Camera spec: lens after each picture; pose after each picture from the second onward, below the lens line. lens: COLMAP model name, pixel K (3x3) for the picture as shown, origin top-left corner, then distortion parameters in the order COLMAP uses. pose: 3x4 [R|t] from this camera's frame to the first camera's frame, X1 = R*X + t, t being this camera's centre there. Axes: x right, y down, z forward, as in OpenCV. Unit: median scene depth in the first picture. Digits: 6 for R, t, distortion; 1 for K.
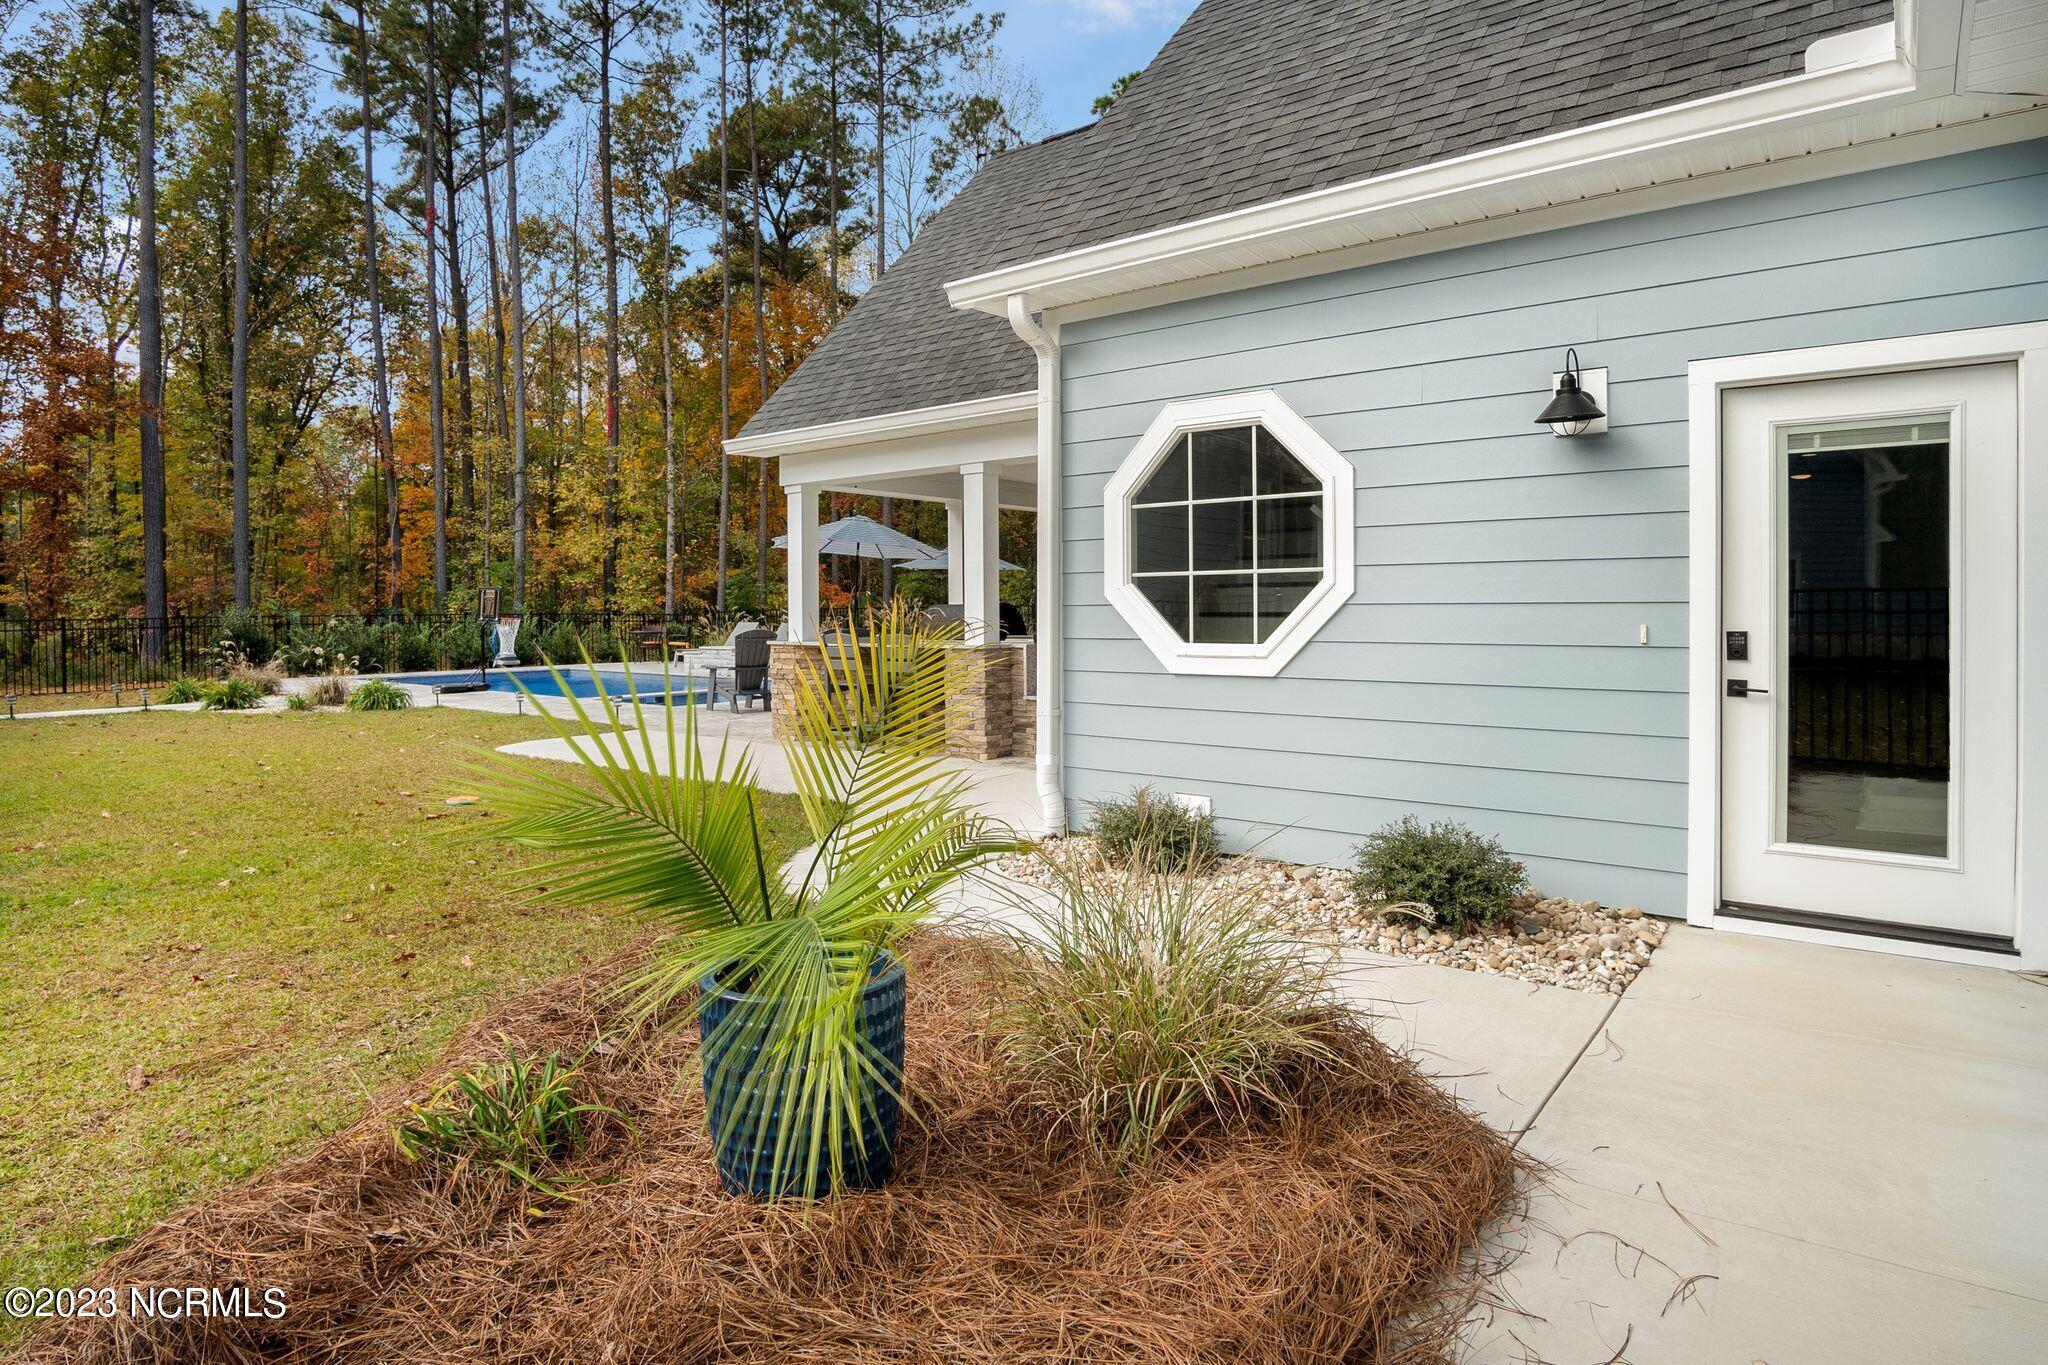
lens RADIAL K [[1121.5, 0, 1024.0], [0, 1121.5, 682.5], [0, 0, 1]] dist [-0.021281, -0.000869]
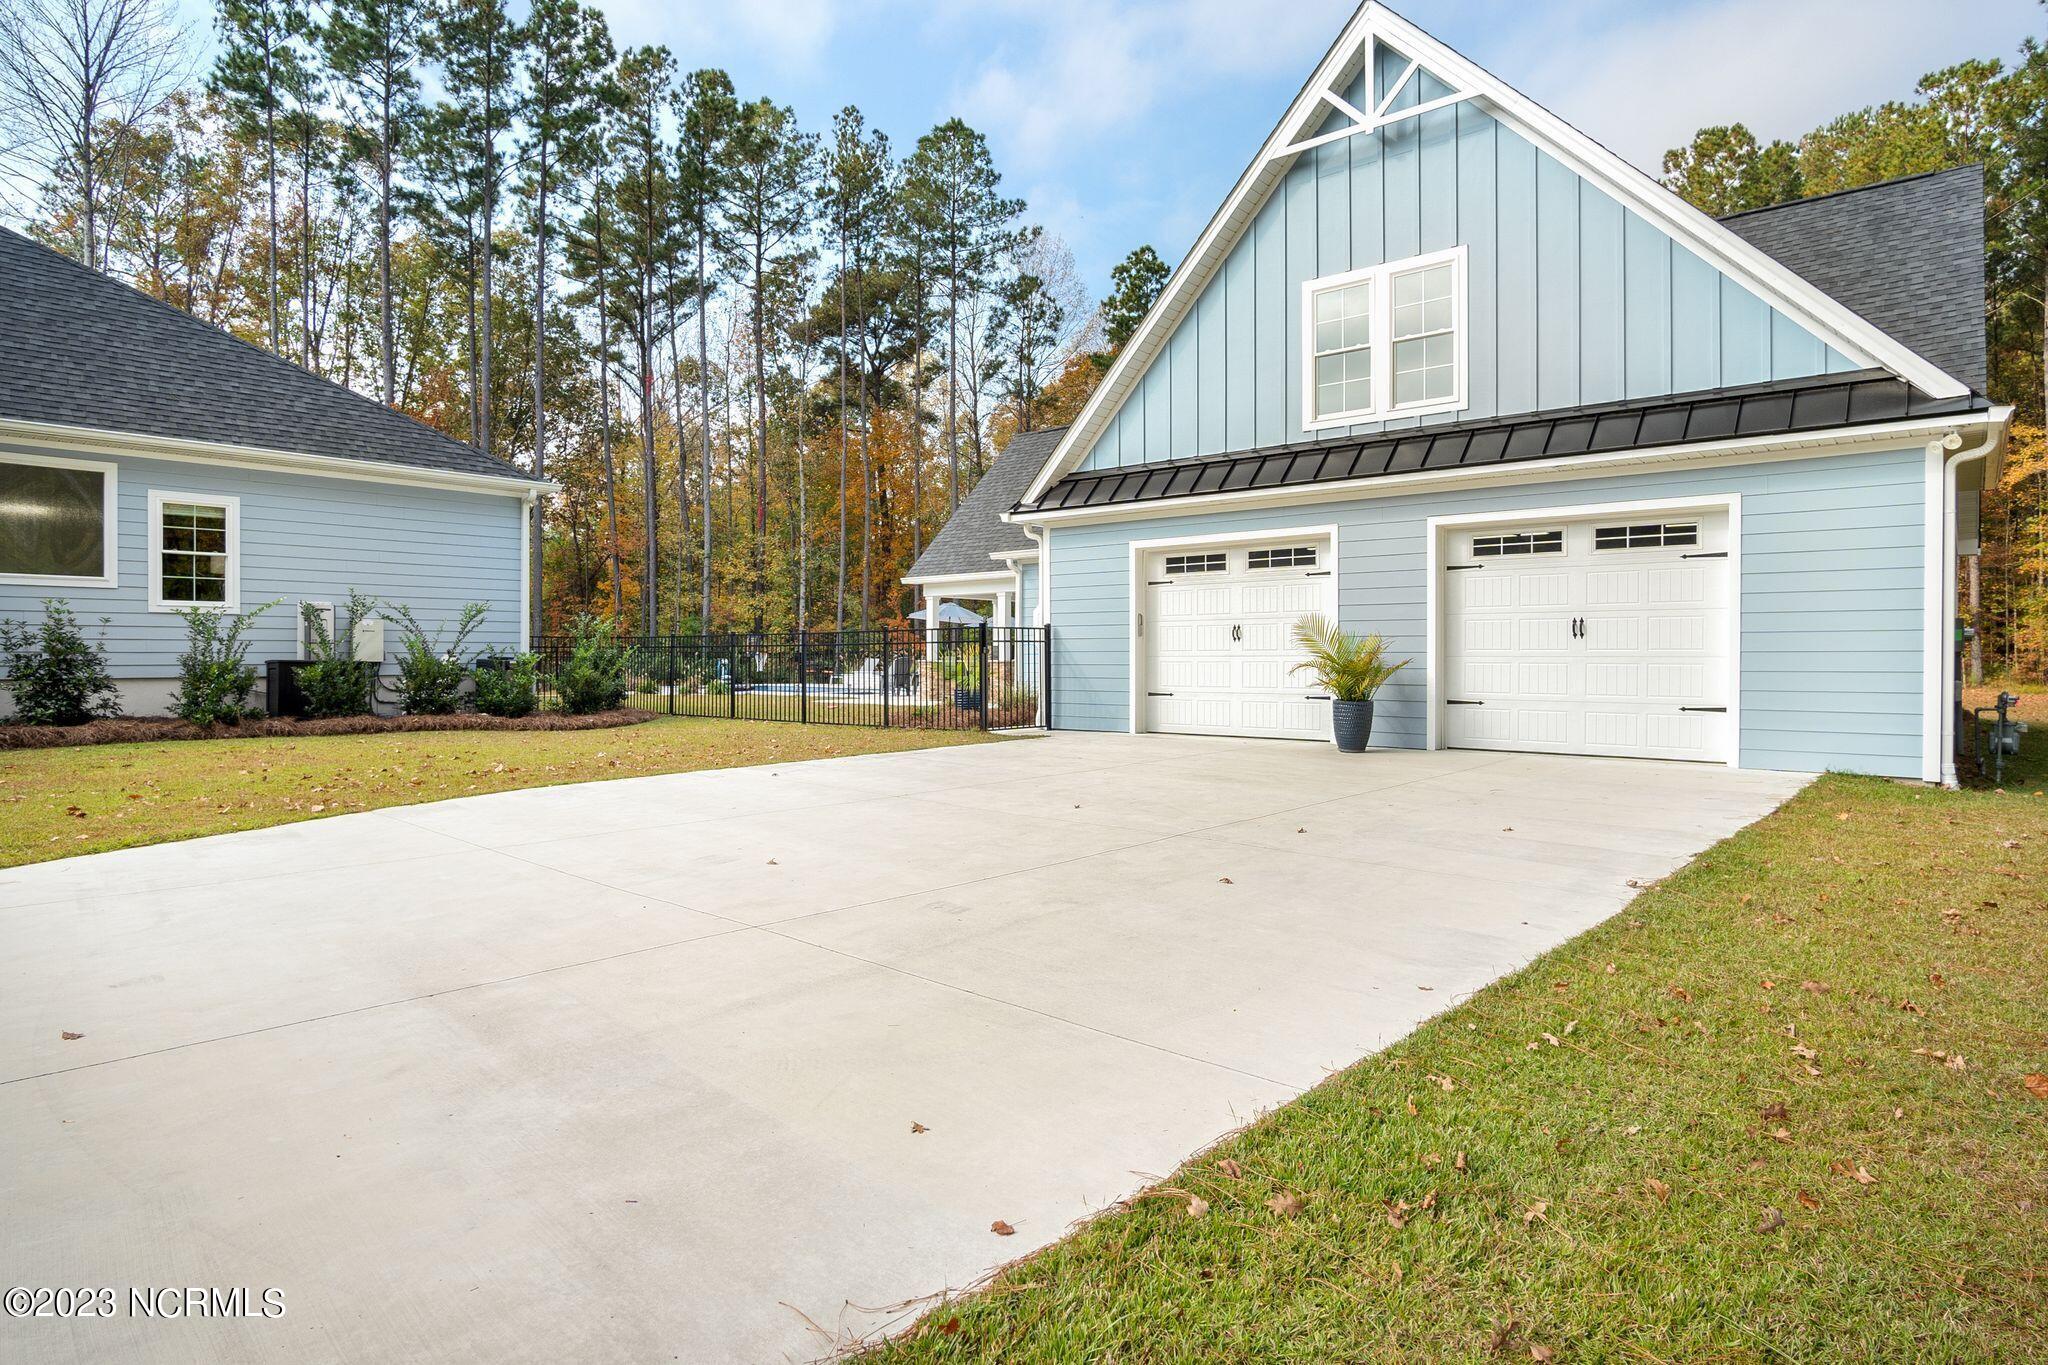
lens RADIAL K [[1121.5, 0, 1024.0], [0, 1121.5, 682.5], [0, 0, 1]] dist [-0.021281, -0.000869]
pose [[0.998760, 0.005947, -0.049430, 0.028445], [-0.008033, 0.999080, -0.042124, 0.026260], [0.049134, 0.042469, 0.997889, -0.333685]]
